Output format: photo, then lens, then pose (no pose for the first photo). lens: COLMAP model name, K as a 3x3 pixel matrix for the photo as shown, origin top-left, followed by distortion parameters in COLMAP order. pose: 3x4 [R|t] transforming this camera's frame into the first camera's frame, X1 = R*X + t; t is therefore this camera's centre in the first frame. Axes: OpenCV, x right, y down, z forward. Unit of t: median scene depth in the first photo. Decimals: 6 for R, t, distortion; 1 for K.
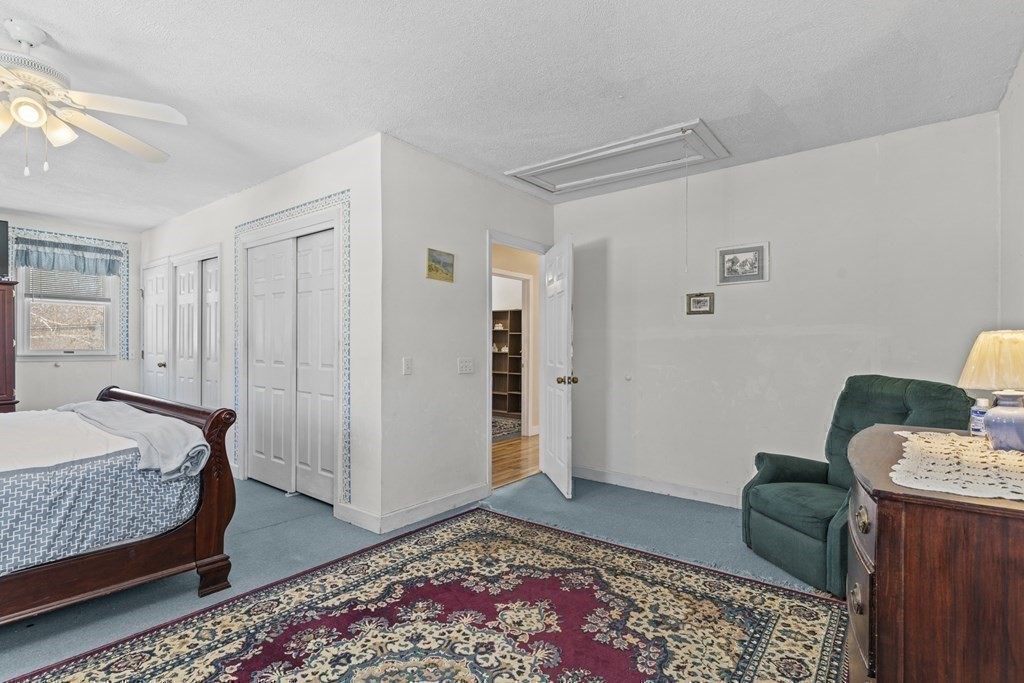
lens RADIAL K [[486.9, 0, 509.0], [0, 486.9, 346.9], [0, 0, 1]] dist [0.003530, 0.000797]
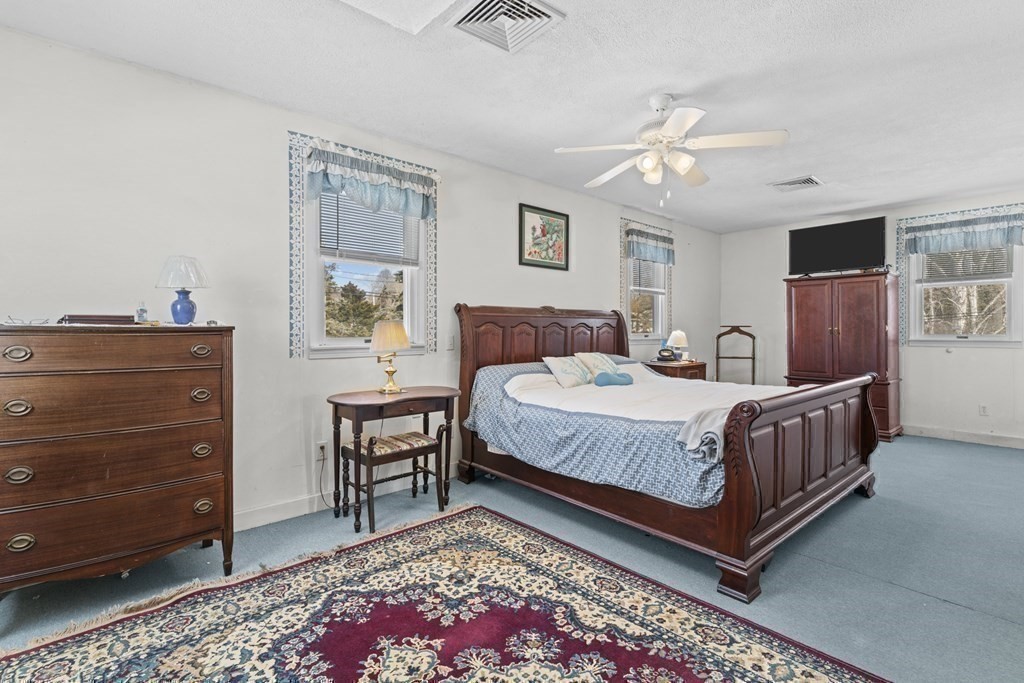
lens RADIAL K [[486.9, 0, 505.3], [0, 486.9, 326.3], [0, 0, 1]] dist [0.003530, 0.000797]
pose [[-0.169316, -0.014537, -0.985455, 0.319791], [0.002605, 0.999881, -0.015197, 0.002959], [0.985558, -0.005140, -0.169258, 0.610675]]
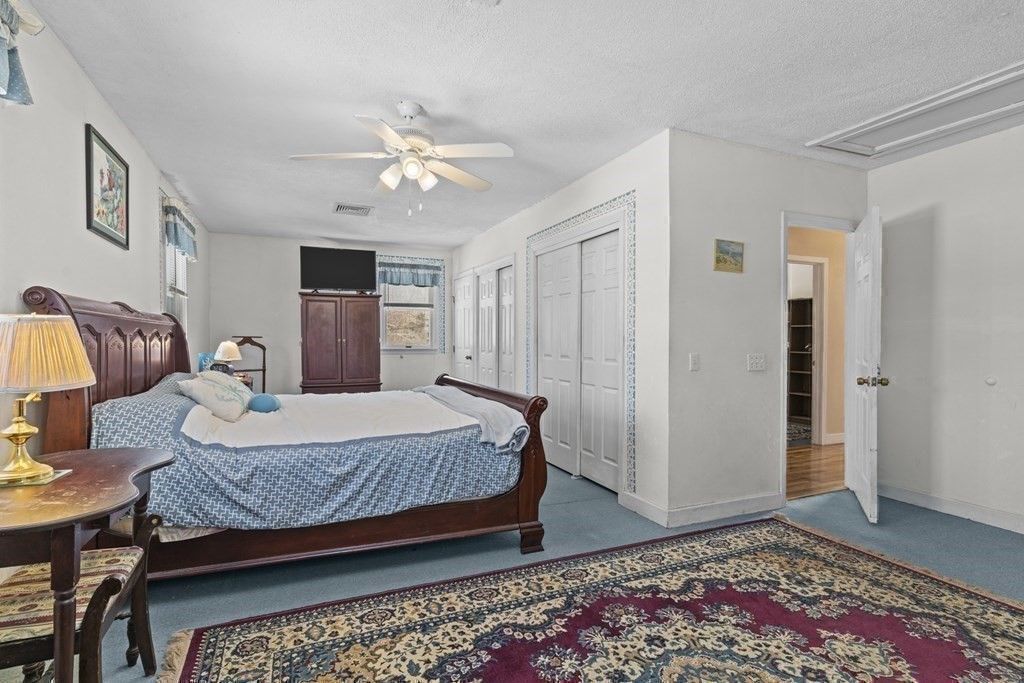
lens RADIAL K [[486.9, 0, 513.4], [0, 486.9, 347.8], [0, 0, 1]] dist [0.003530, 0.000797]
pose [[0.882146, 0.002672, -0.470969, -0.077797], [0.003014, 0.999931, 0.011319, -0.001737], [0.470967, -0.011404, 0.882077, -0.039663]]
